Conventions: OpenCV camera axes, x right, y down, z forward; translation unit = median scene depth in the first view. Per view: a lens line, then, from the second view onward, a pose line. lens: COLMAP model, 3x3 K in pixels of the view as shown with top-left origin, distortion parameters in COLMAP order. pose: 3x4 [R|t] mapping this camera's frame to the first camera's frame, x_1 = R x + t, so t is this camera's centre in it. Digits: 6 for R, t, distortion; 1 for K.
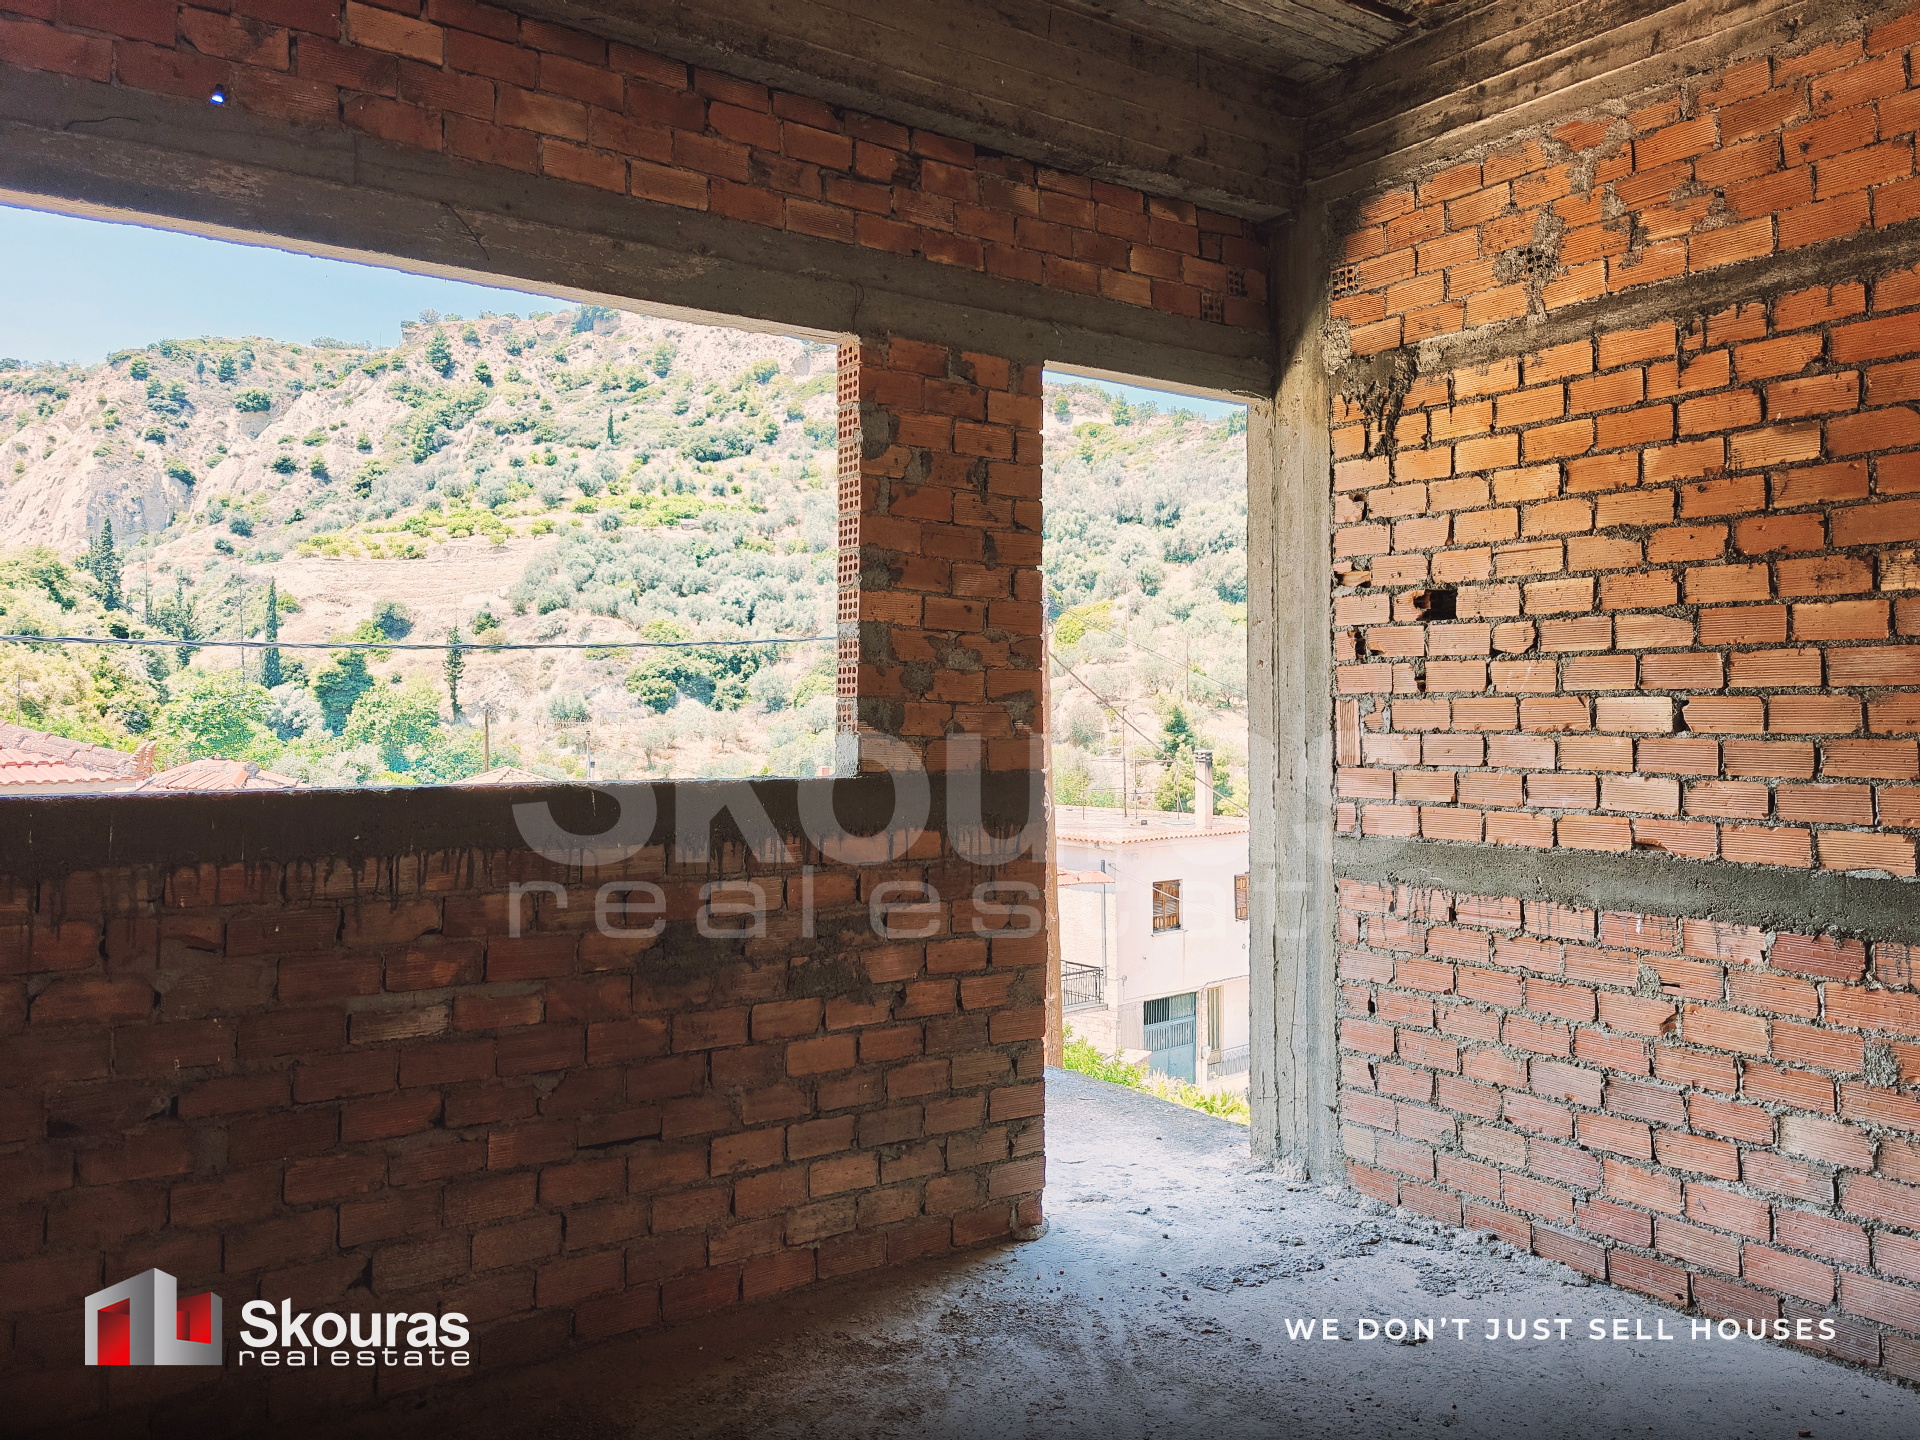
lens RADIAL K [[1462.6, 0, 966.3], [0, 1462.6, 702.3], [0, 0, 1]] dist [0.021681, -0.026636]
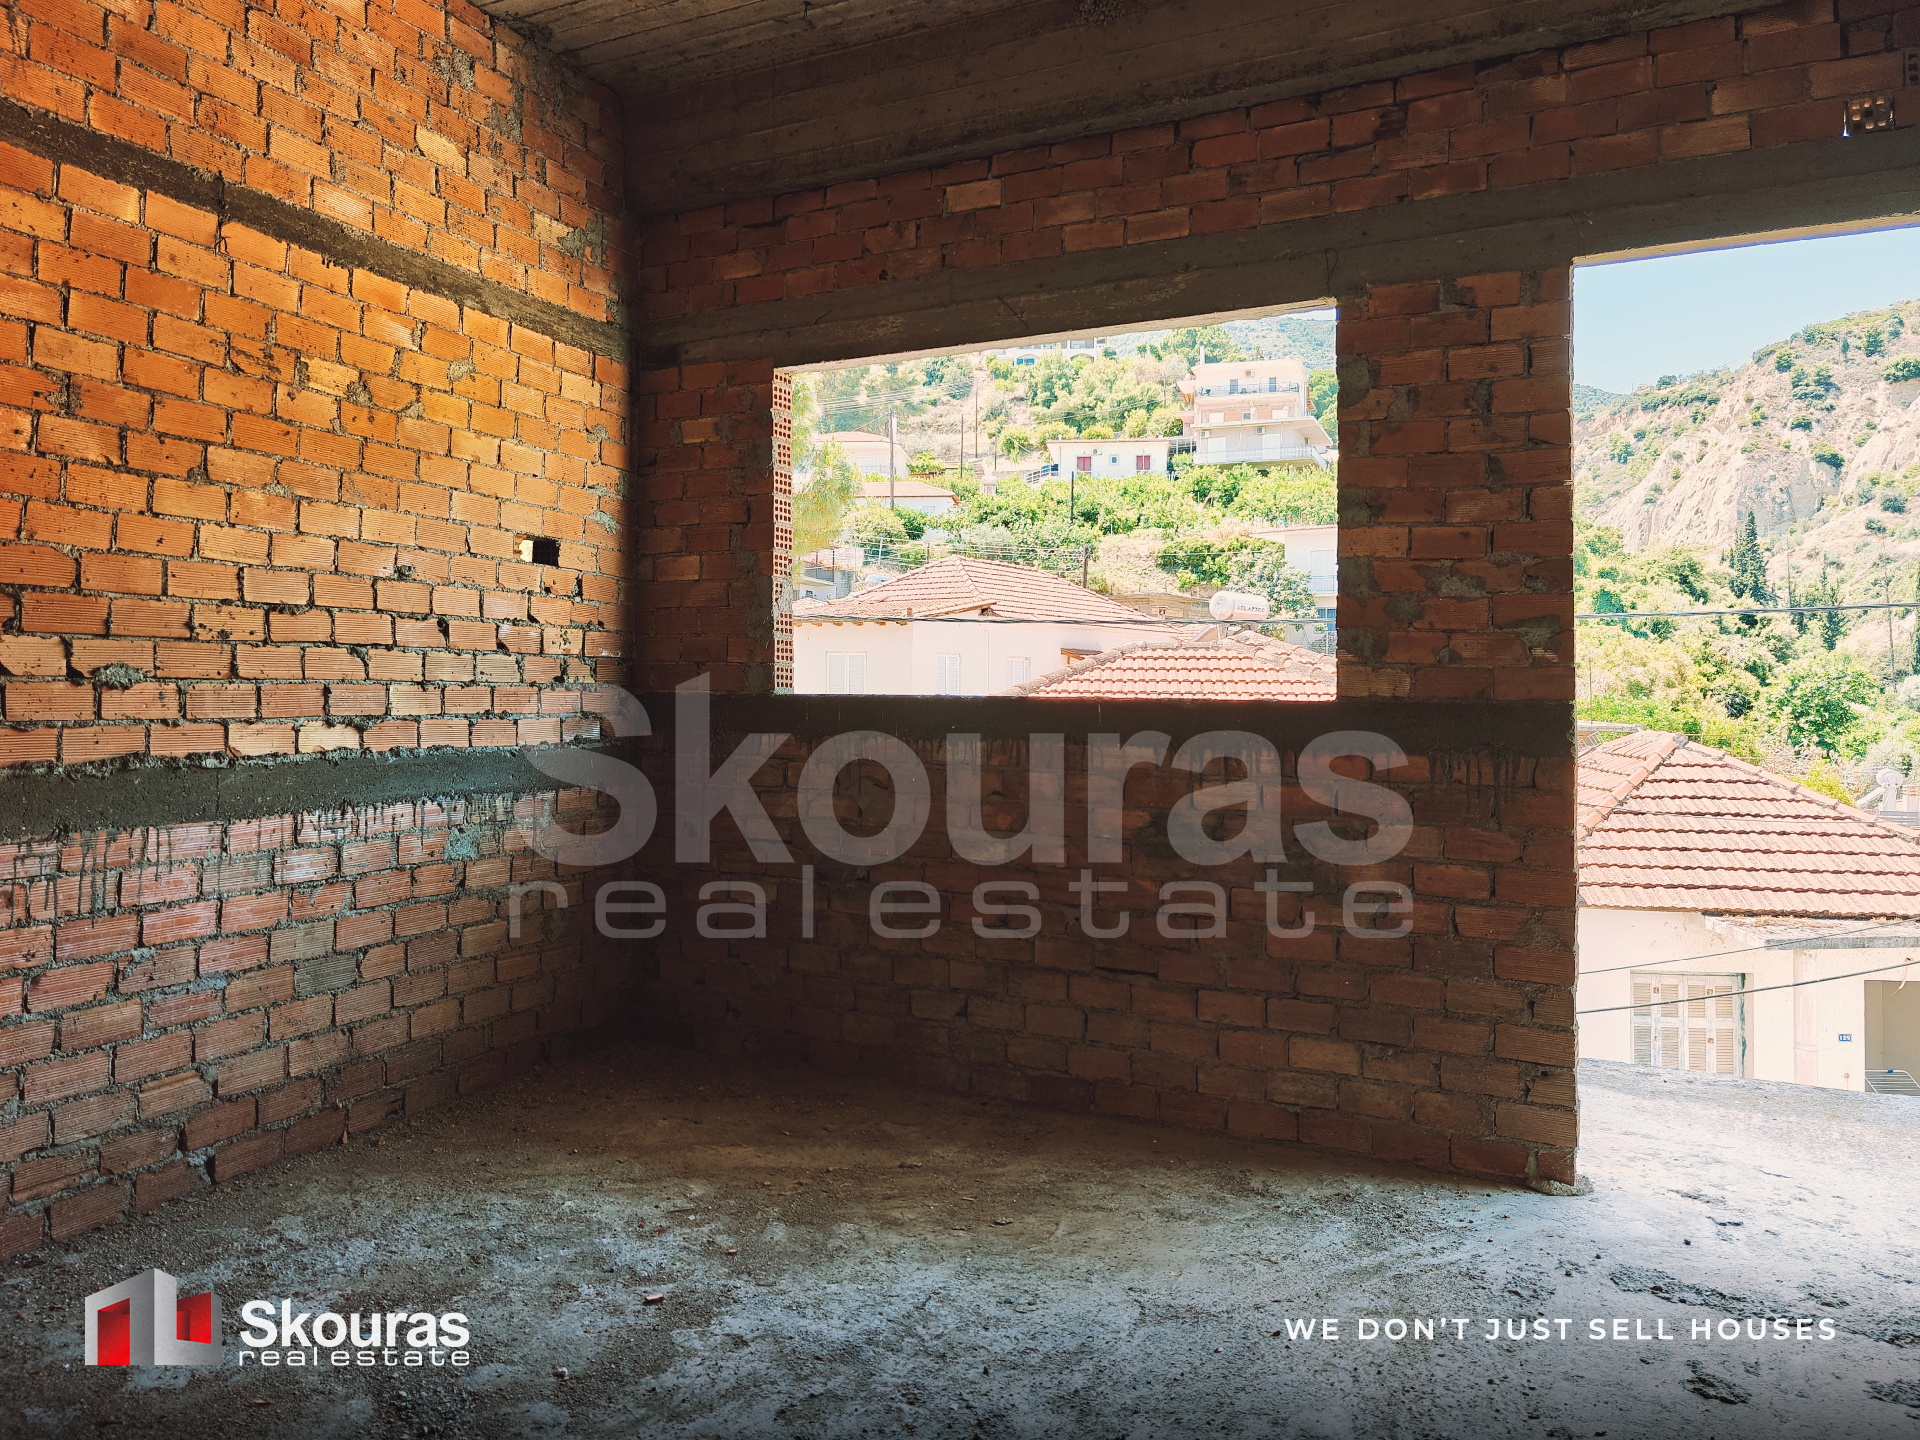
lens RADIAL K [[1462.6, 0, 966.0], [0, 1462.6, 727.9], [0, 0, 1]] dist [0.021681, -0.026636]
pose [[0.438894, 0.019427, -0.898329, 0.675504], [-0.000353, 0.999770, 0.021449, 0.041325], [0.898539, -0.009097, 0.438799, 0.228047]]
